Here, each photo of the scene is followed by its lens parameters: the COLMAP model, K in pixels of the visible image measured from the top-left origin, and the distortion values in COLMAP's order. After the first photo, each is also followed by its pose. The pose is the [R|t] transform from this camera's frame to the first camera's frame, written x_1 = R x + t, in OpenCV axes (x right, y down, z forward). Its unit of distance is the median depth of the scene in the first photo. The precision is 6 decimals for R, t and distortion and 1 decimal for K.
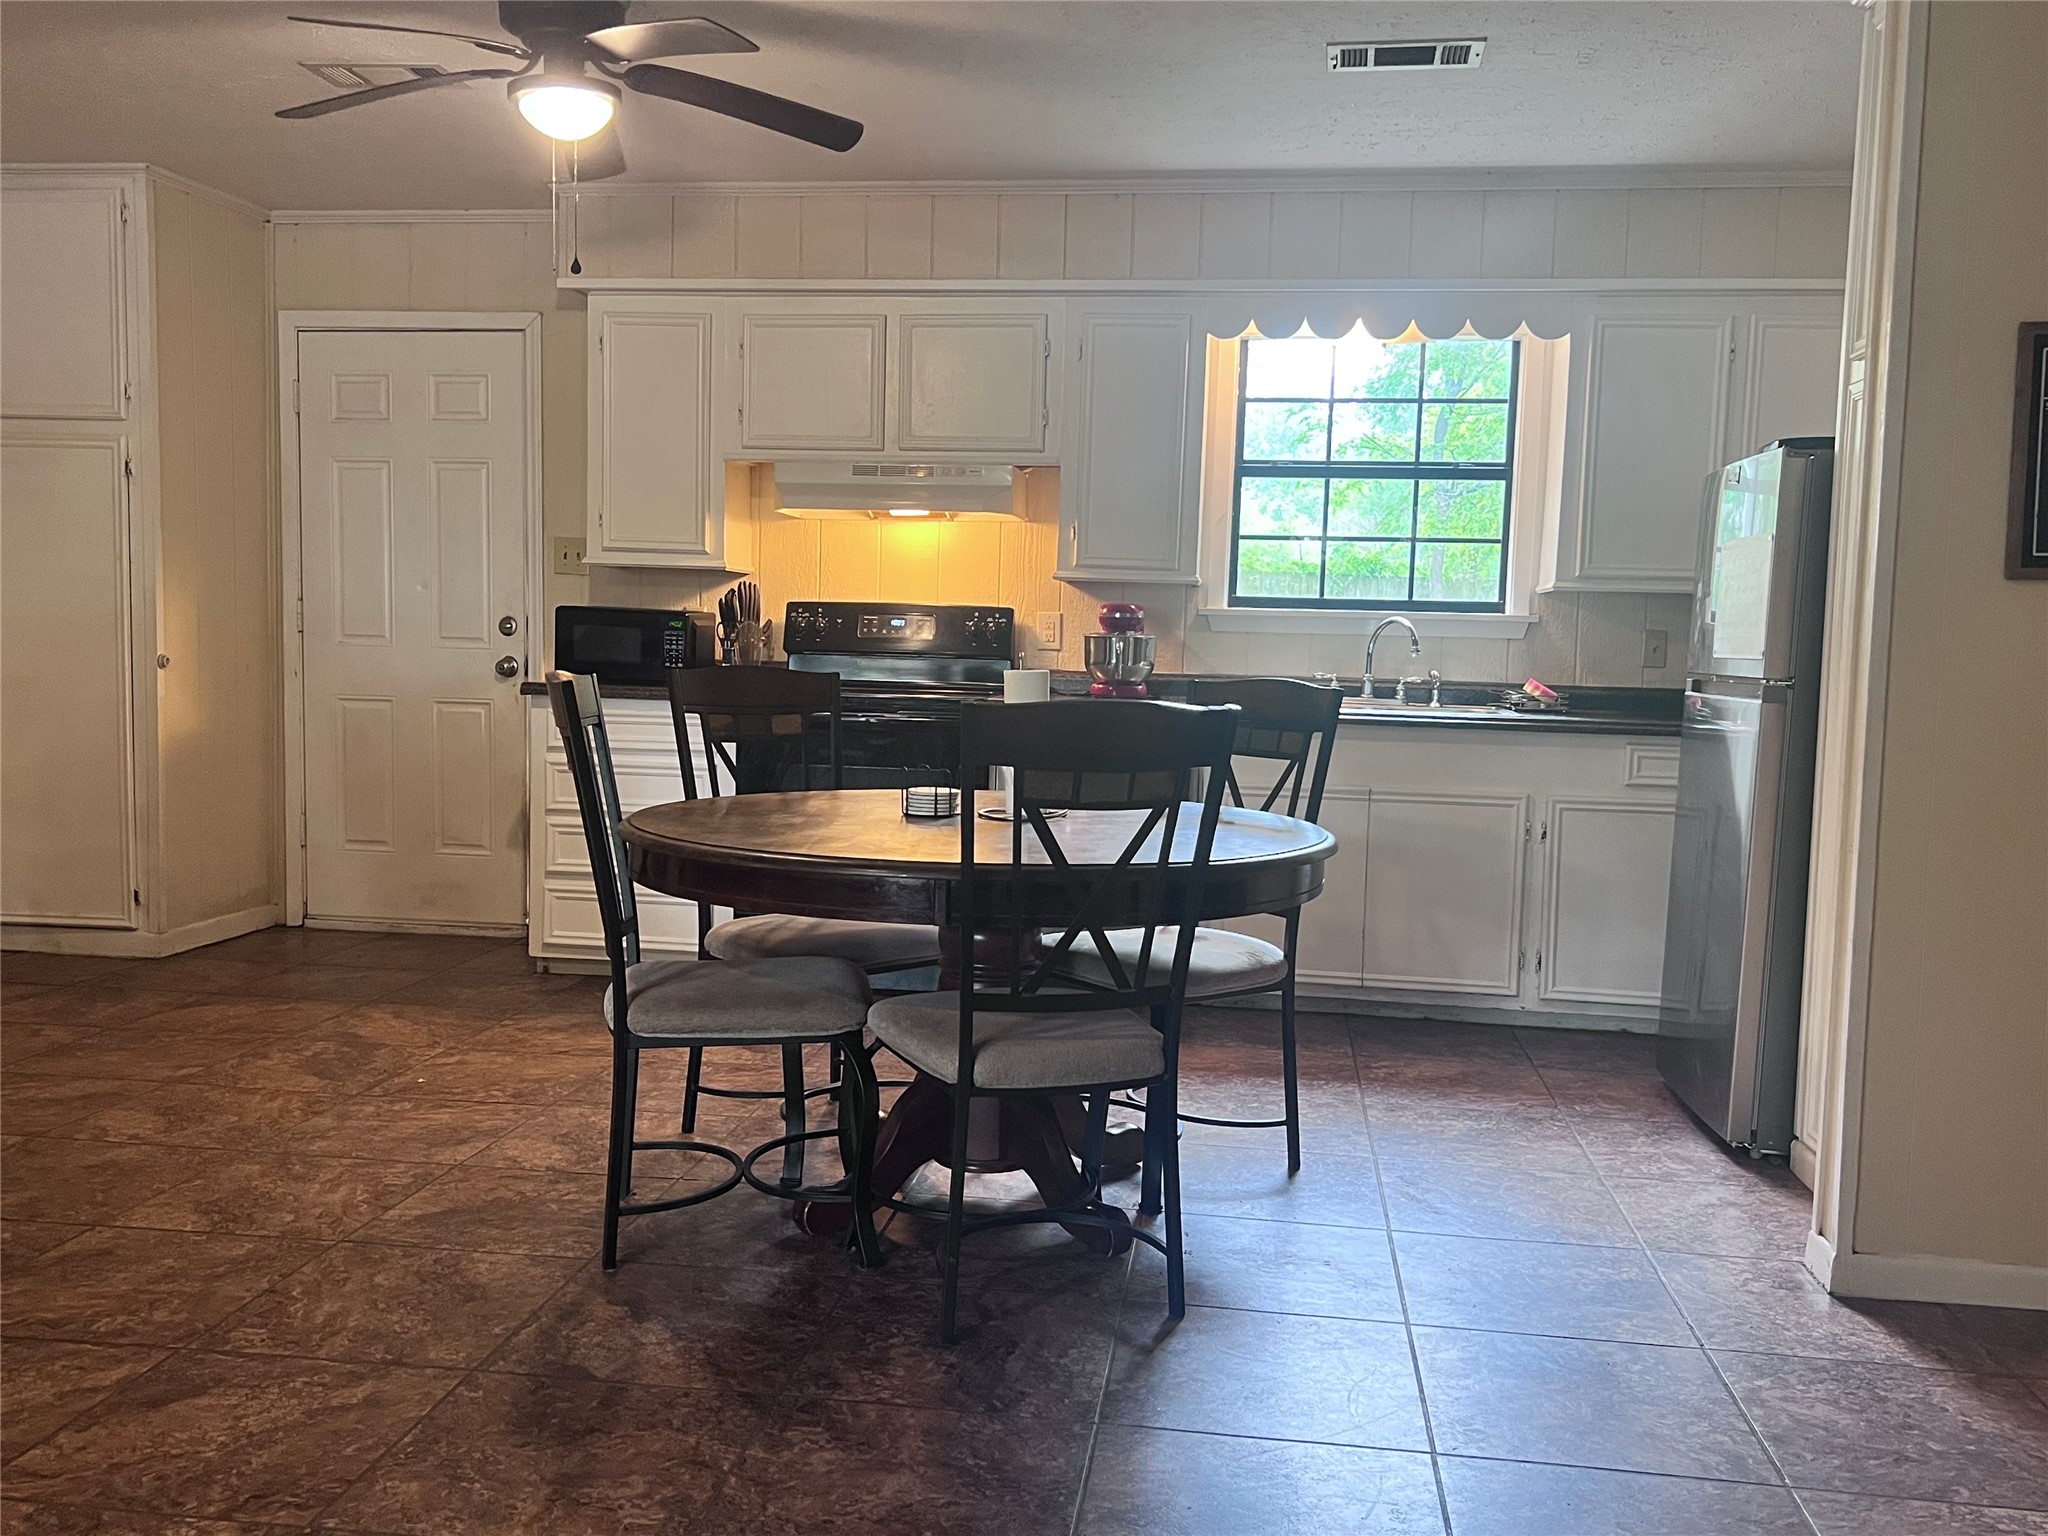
lens RADIAL K [[1772.4, 0, 1026.1], [0, 1772.4, 768.0], [0, 0, 1]] dist [0.036689, -0.033299]
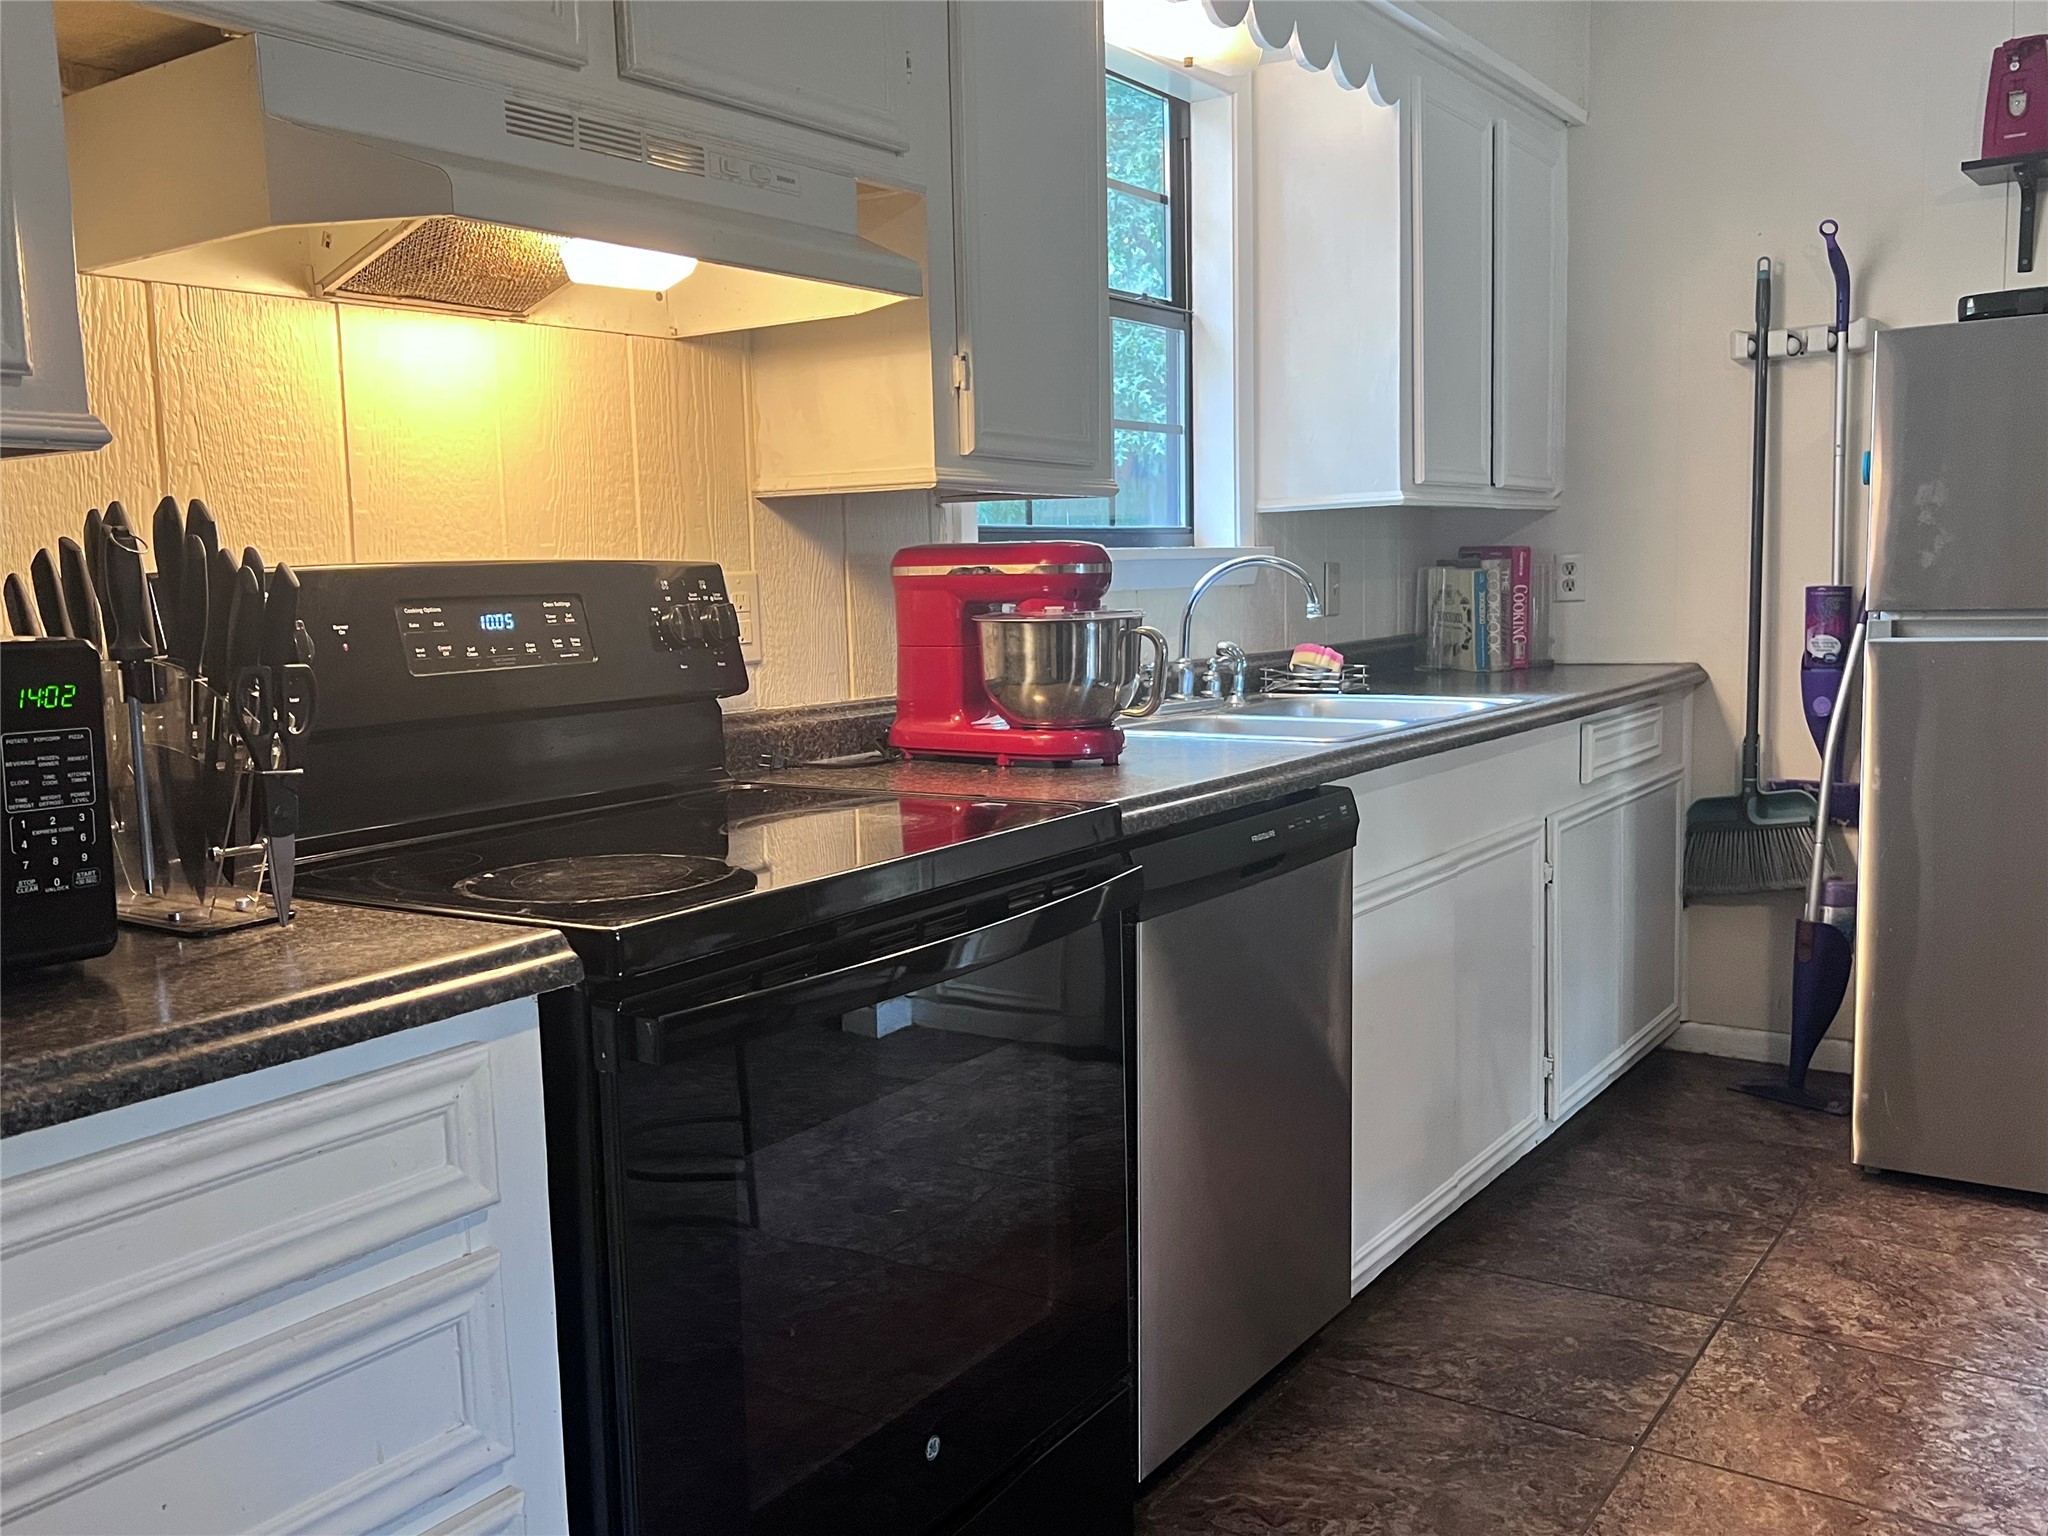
lens RADIAL K [[1772.4, 0, 1030.4], [0, 1772.4, 779.5], [0, 0, 1]] dist [0.036689, -0.033299]
pose [[0.438451, -0.144752, 0.887022, -0.337762], [0.103699, 0.988501, 0.110054, -0.082225], [-0.892752, 0.043730, 0.448420, 0.795262]]
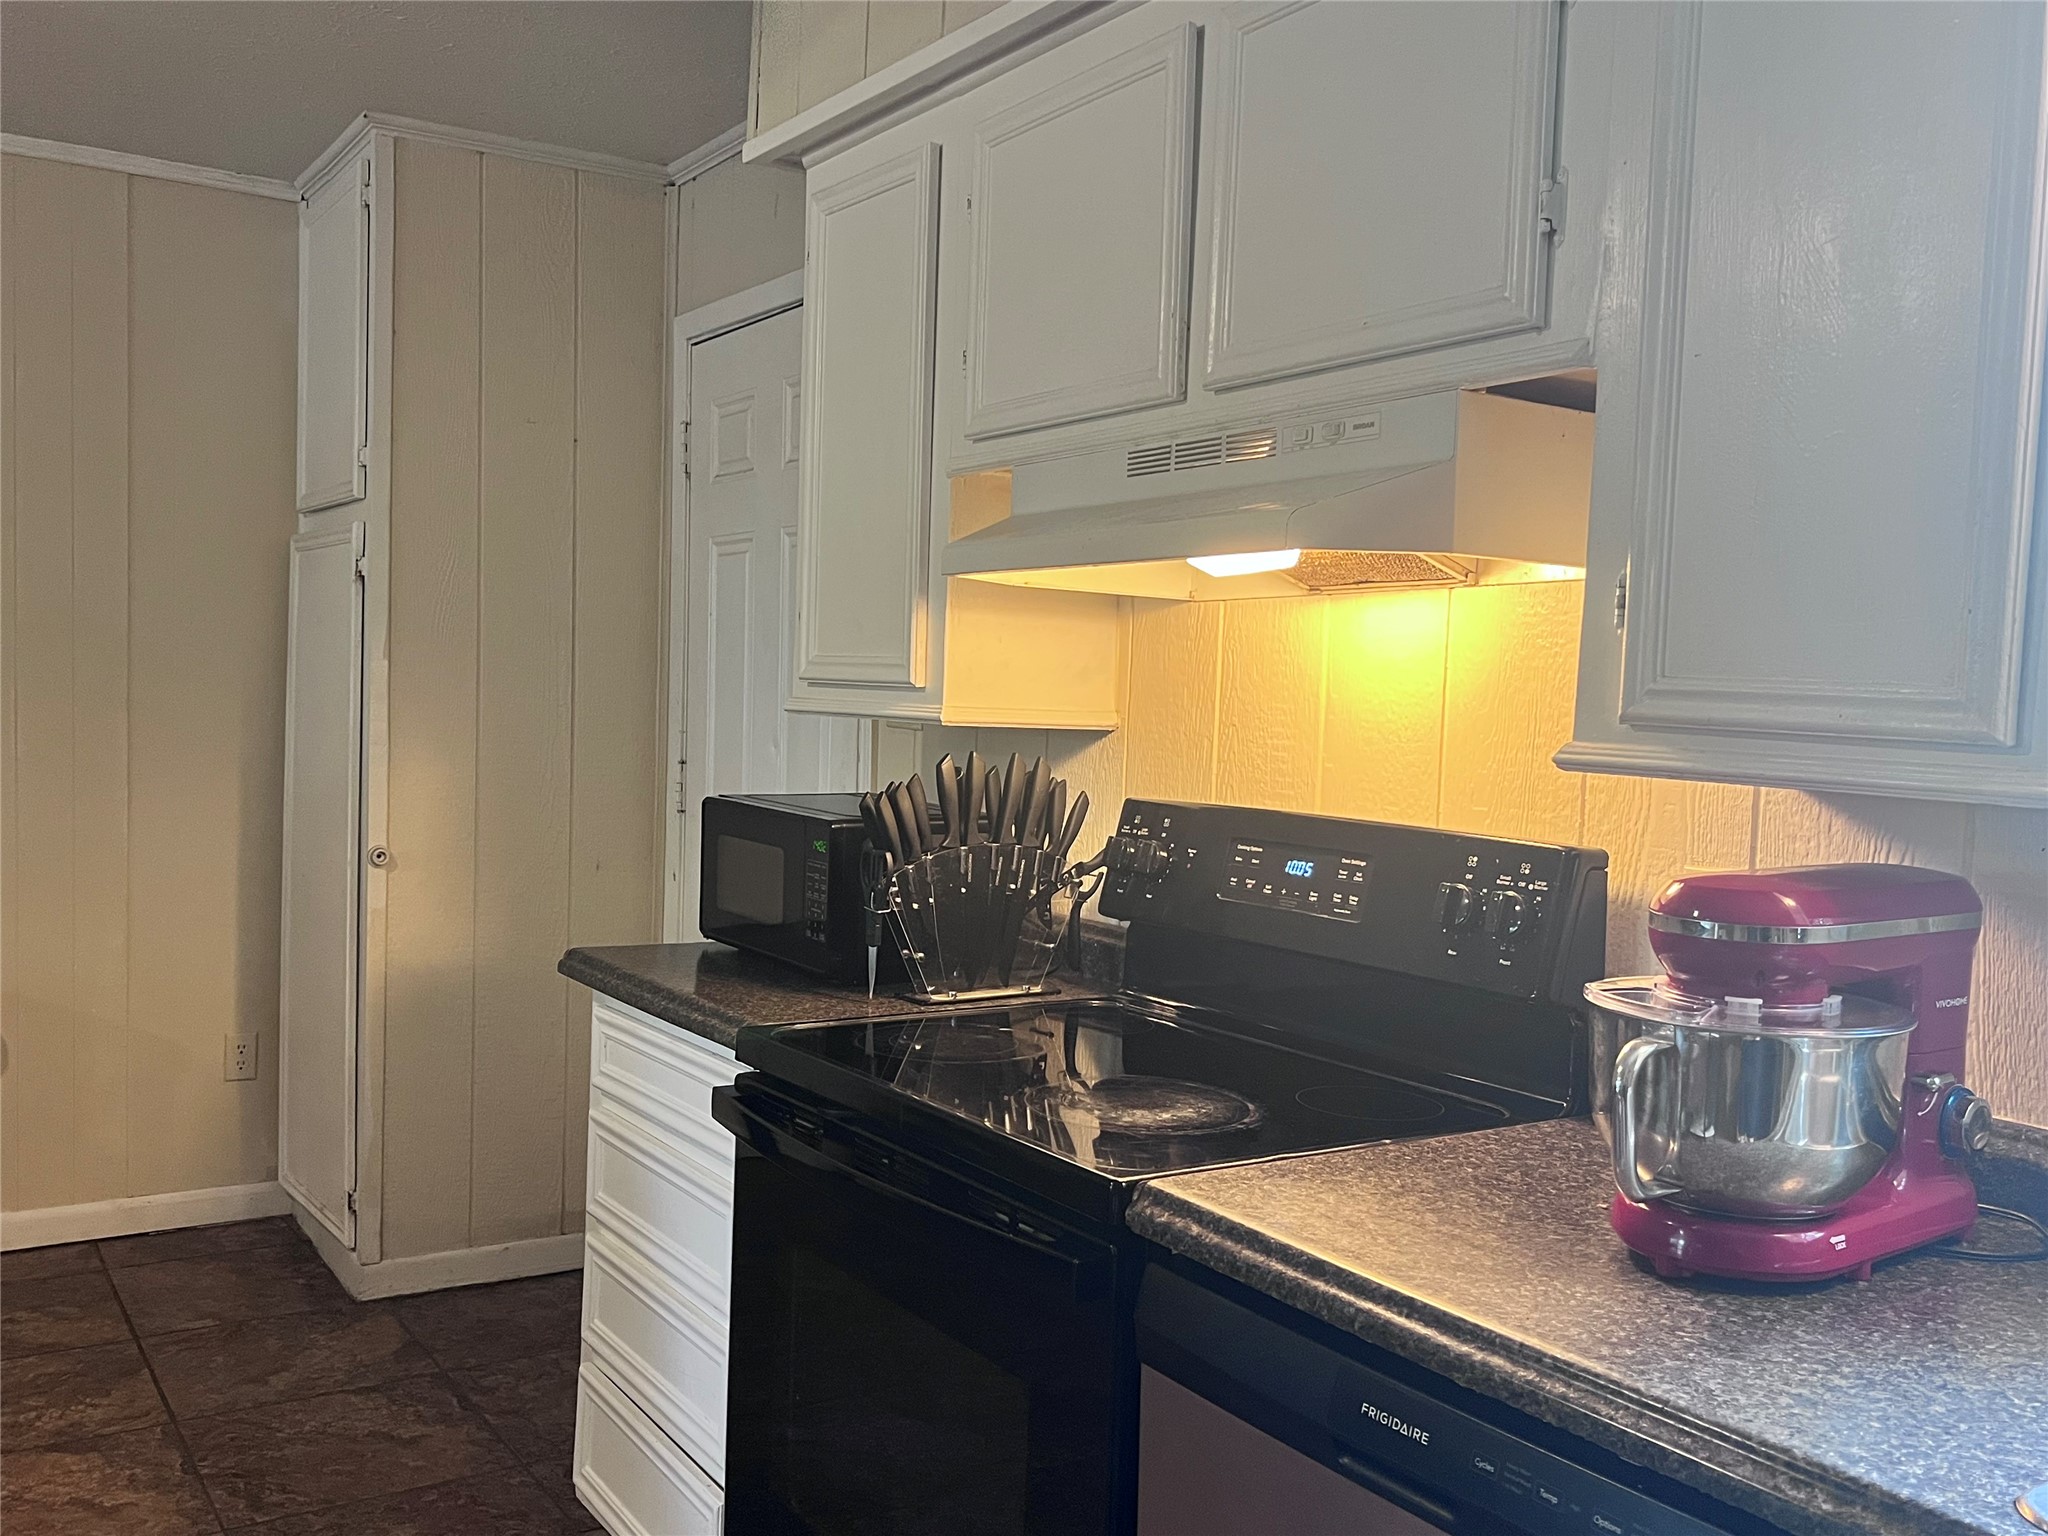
lens RADIAL K [[1772.4, 0, 1024.3], [0, 1772.4, 775.8], [0, 0, 1]] dist [0.036689, -0.033299]
pose [[0.659986, 0.031192, -0.750630, 0.171802], [-0.071983, 0.997166, -0.021854, -0.092437], [0.747822, 0.068456, 0.660361, 0.741495]]
